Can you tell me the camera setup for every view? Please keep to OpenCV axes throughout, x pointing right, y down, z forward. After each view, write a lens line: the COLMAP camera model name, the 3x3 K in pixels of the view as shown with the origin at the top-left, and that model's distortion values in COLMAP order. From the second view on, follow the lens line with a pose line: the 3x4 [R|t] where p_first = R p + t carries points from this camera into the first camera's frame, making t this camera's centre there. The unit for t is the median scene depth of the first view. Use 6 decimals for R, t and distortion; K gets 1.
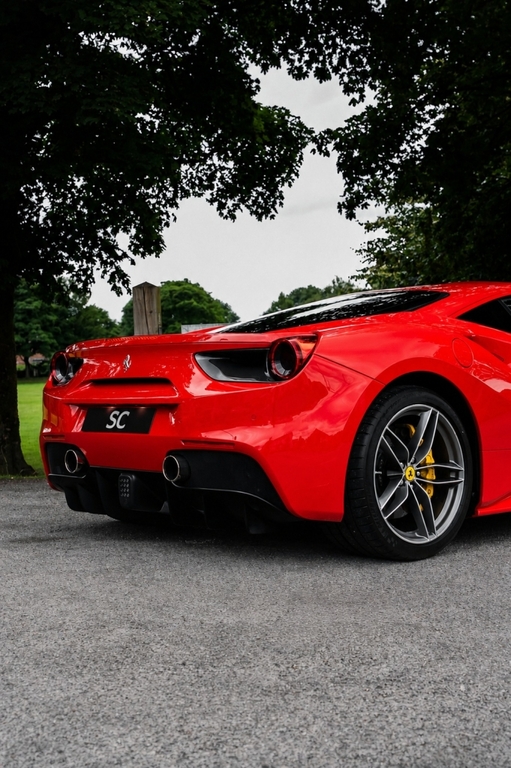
lens RADIAL K [[1150.9, 0, 240.7], [0, 1150.9, 383.0], [0, 0, 1]] dist [0.063631, 0.048741]
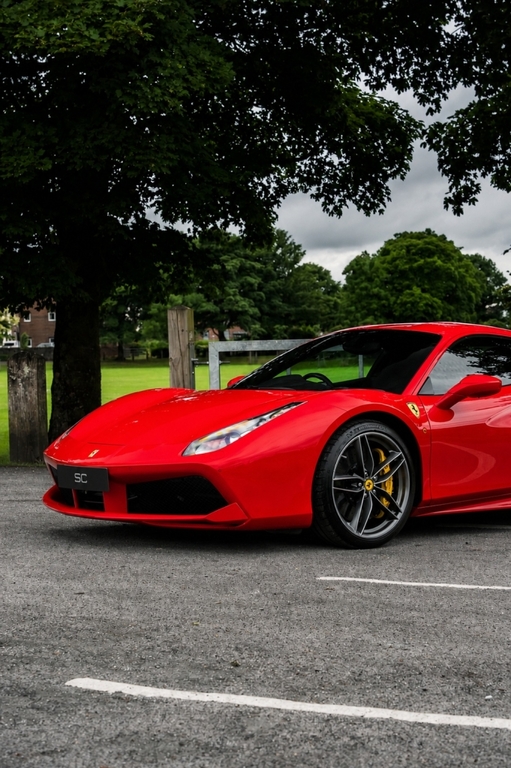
lens RADIAL K [[1541.1, 0, 256.8], [0, 1541.1, 429.6], [0, 0, 1]] dist [0.065136, 0.266520]
pose [[0.986066, 0.021753, -0.164927, 0.146710], [-0.014803, 0.998954, 0.043254, -0.015195], [0.165695, -0.040210, 0.985357, -0.320246]]
